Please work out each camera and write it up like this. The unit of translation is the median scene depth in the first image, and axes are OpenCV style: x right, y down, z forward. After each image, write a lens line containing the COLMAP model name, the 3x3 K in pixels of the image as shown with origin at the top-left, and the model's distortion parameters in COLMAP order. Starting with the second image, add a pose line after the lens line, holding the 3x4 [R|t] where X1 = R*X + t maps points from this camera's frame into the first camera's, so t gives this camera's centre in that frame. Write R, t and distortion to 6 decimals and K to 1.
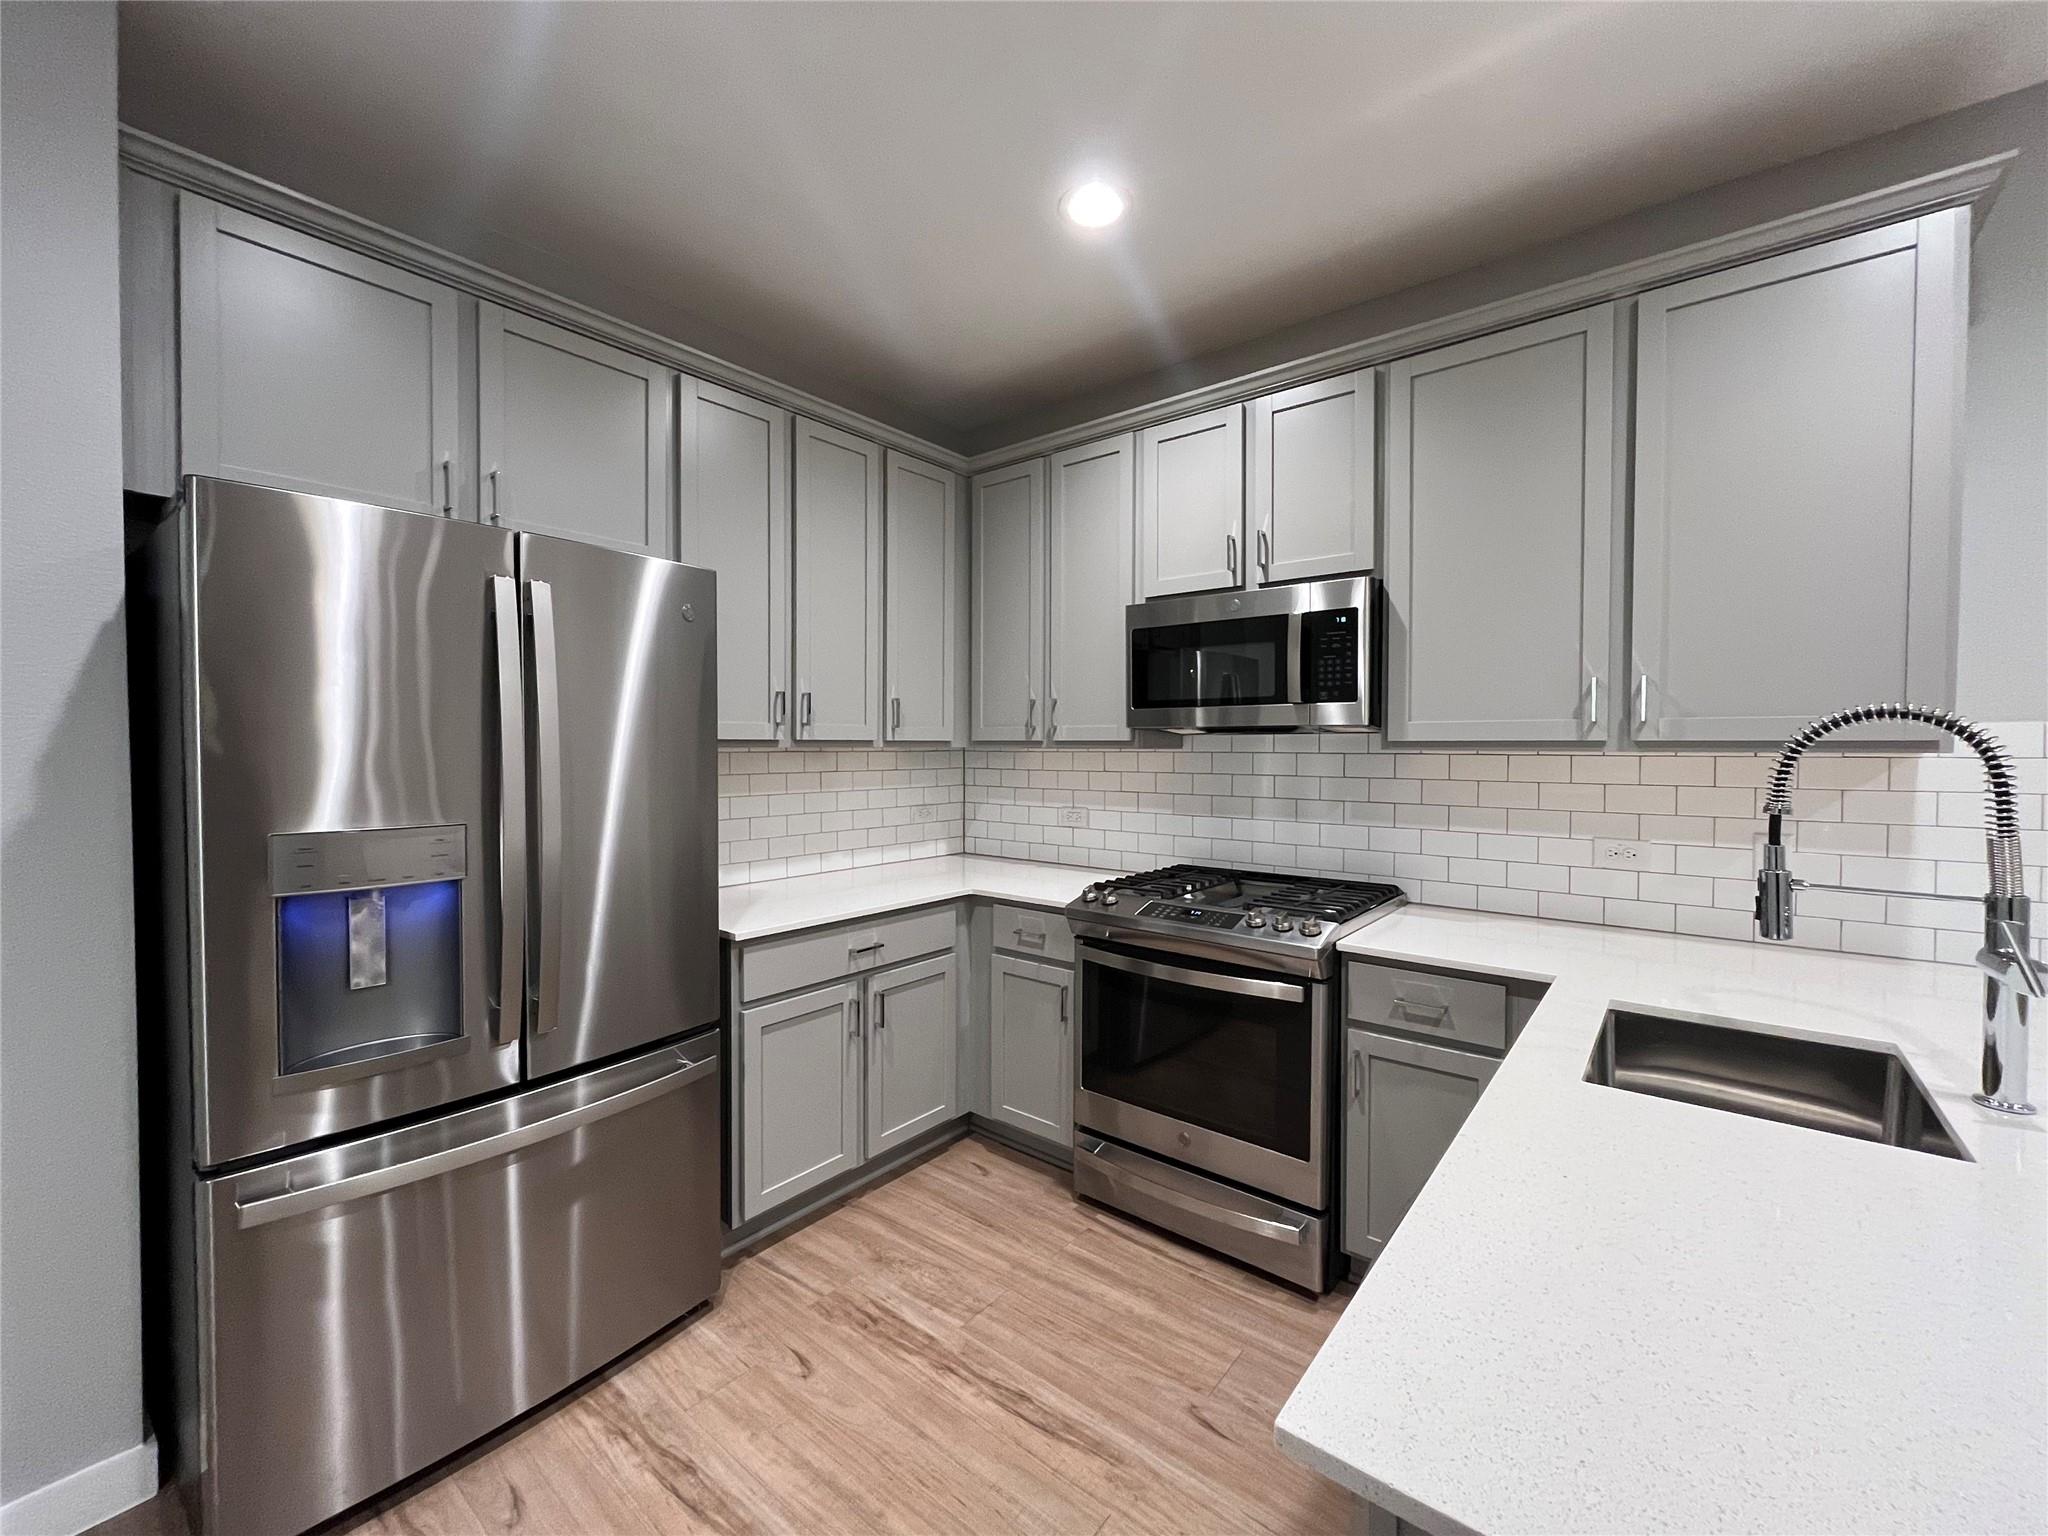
lens RADIAL K [[837.5, 0, 1021.3], [0, 837.5, 768.5], [0, 0, 1]] dist [-0.006784, 0.001012]
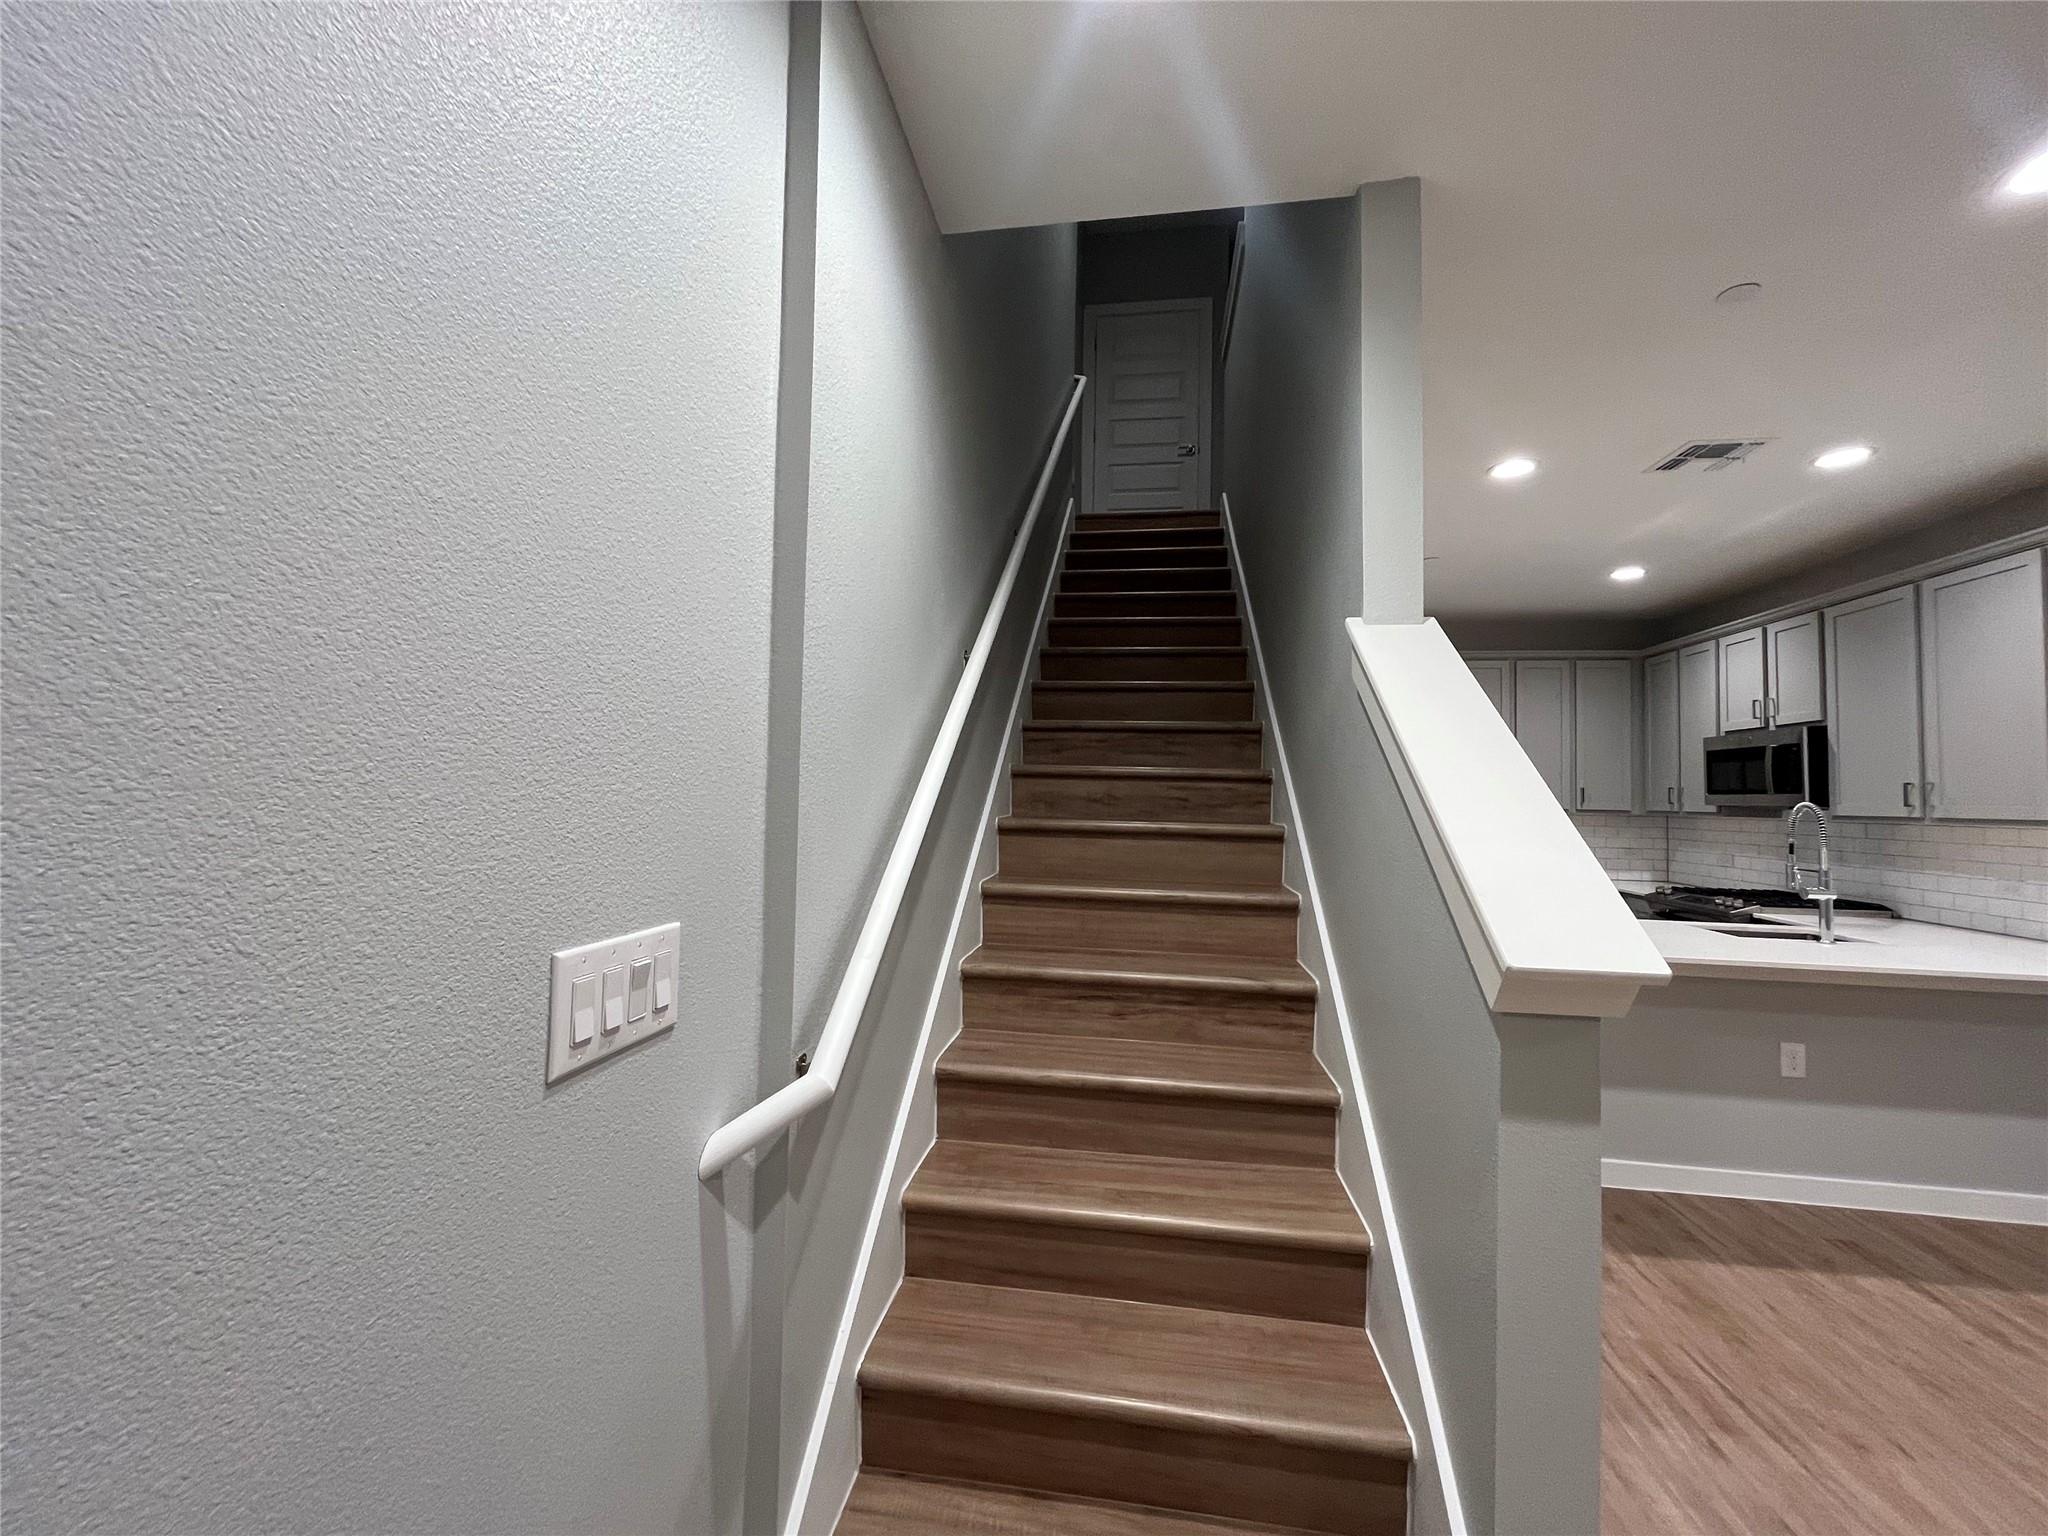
lens RADIAL K [[837.5, 0, 1017.9], [0, 837.5, 764.4], [0, 0, 1]] dist [-0.006784, 0.001012]
pose [[0.508657, -0.027136, -0.860541, 0.982059], [-0.040503, 0.997642, -0.055401, 0.025304], [0.860016, 0.063035, 0.506359, -1.269647]]
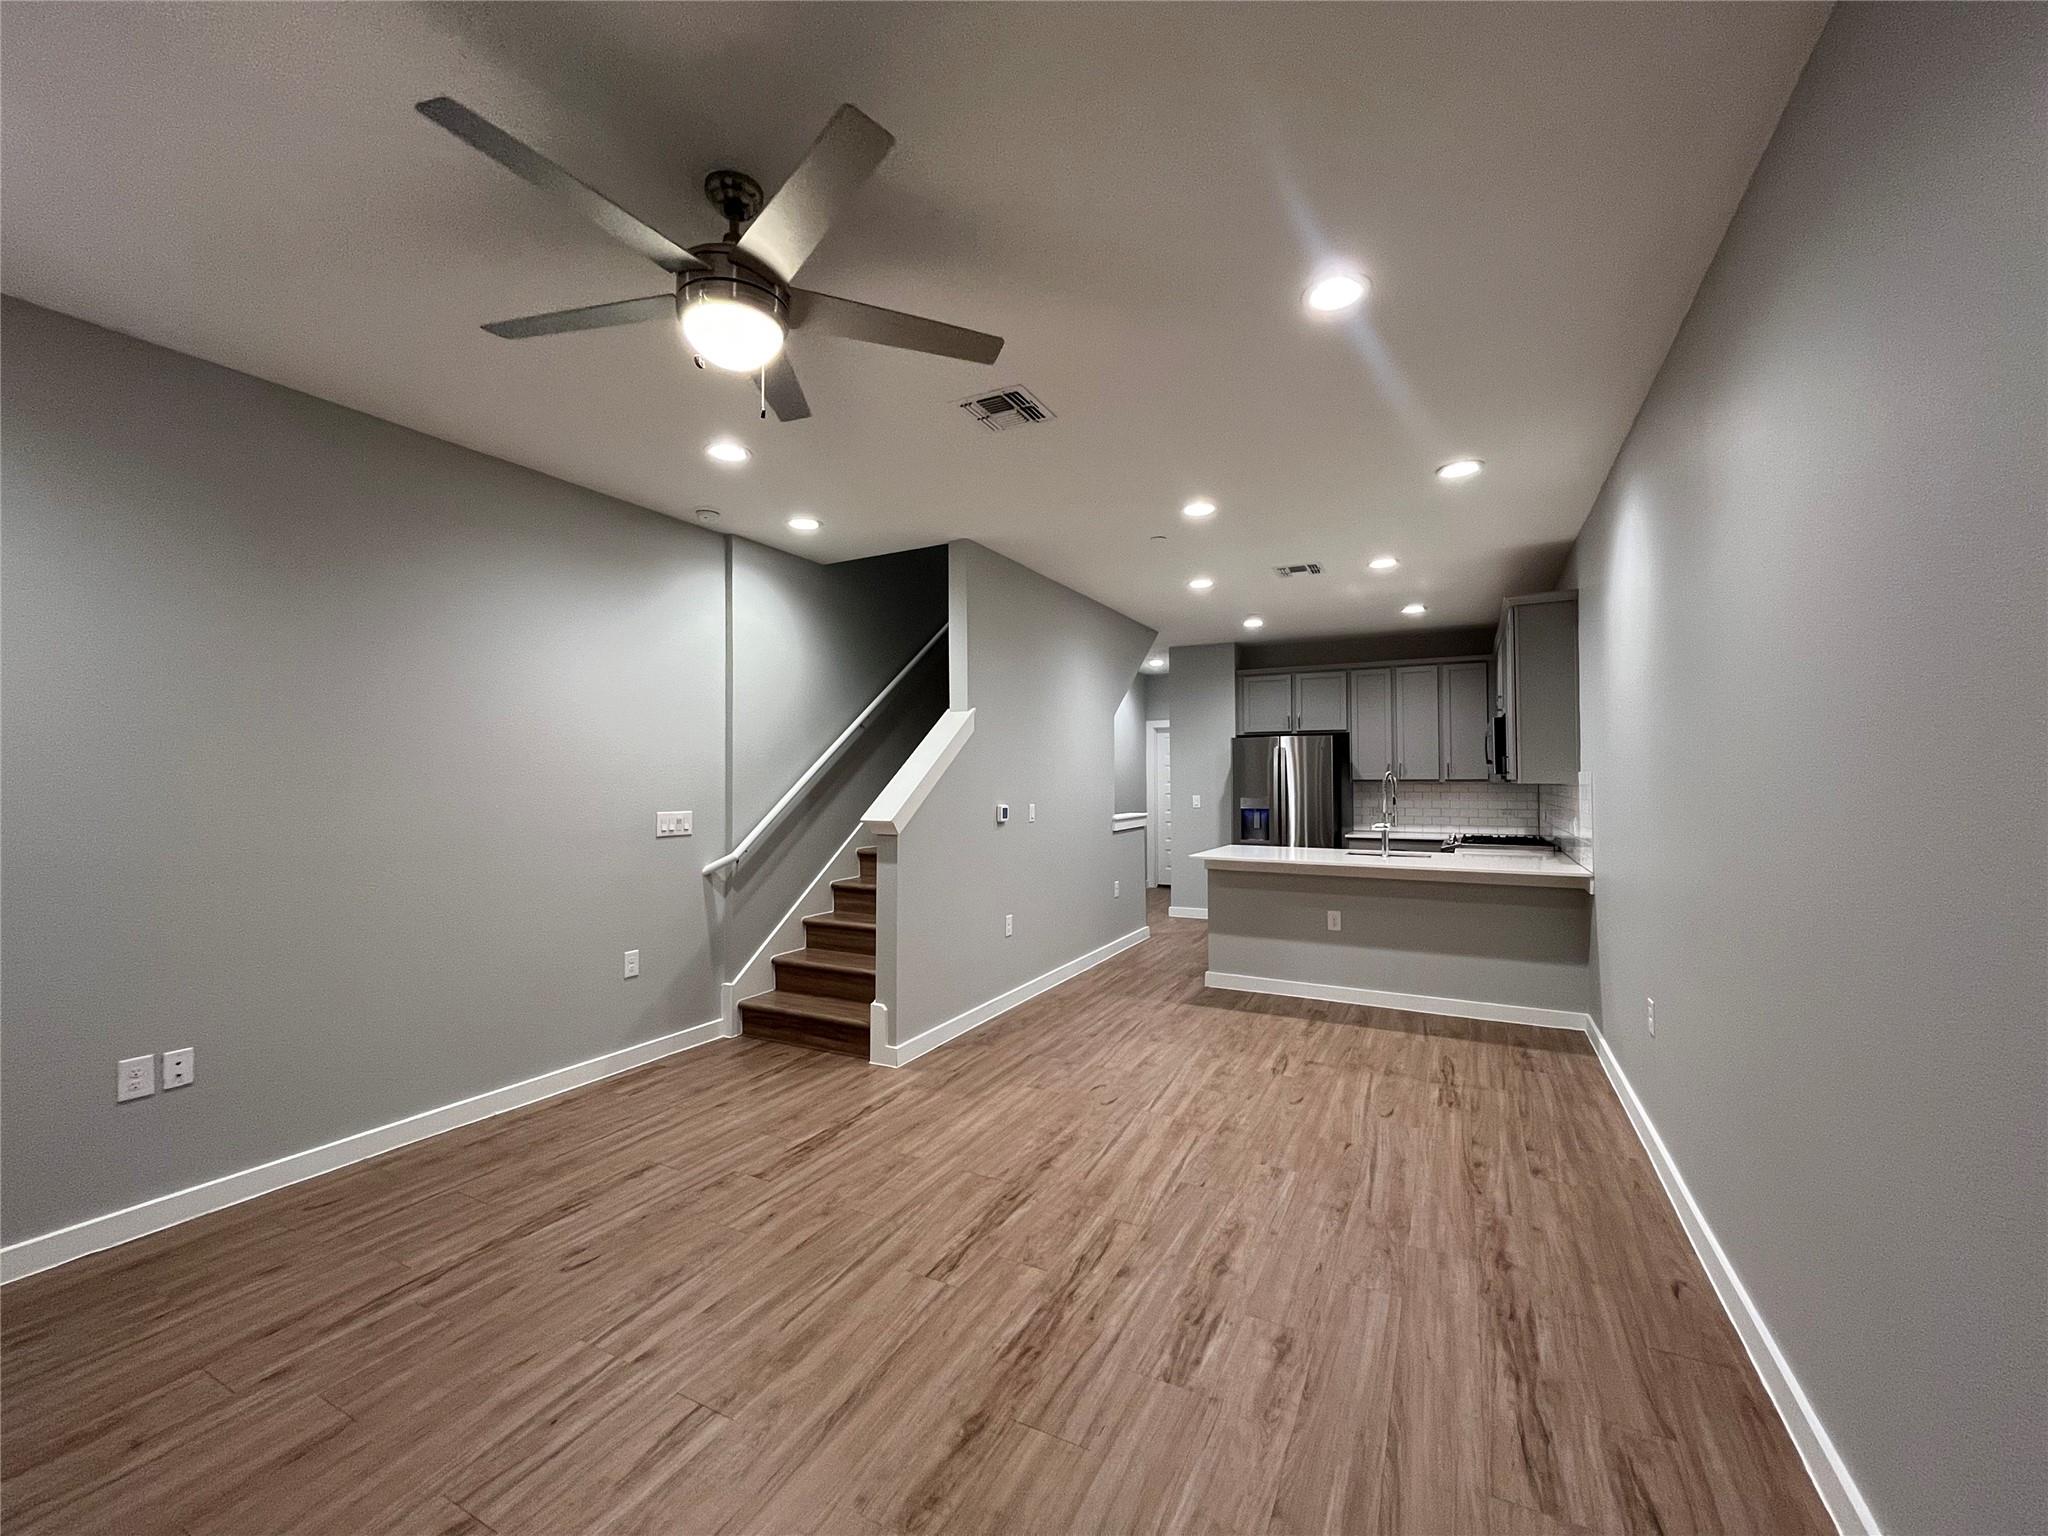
lens RADIAL K [[837.5, 0, 1018.1], [0, 837.5, 761.9], [0, 0, 1]] dist [-0.006784, 0.001012]
pose [[0.204481, -0.025010, -0.978551, 2.375885], [-0.022341, 0.999294, -0.030208, 0.021122], [0.978616, 0.028038, 0.203778, -0.899149]]
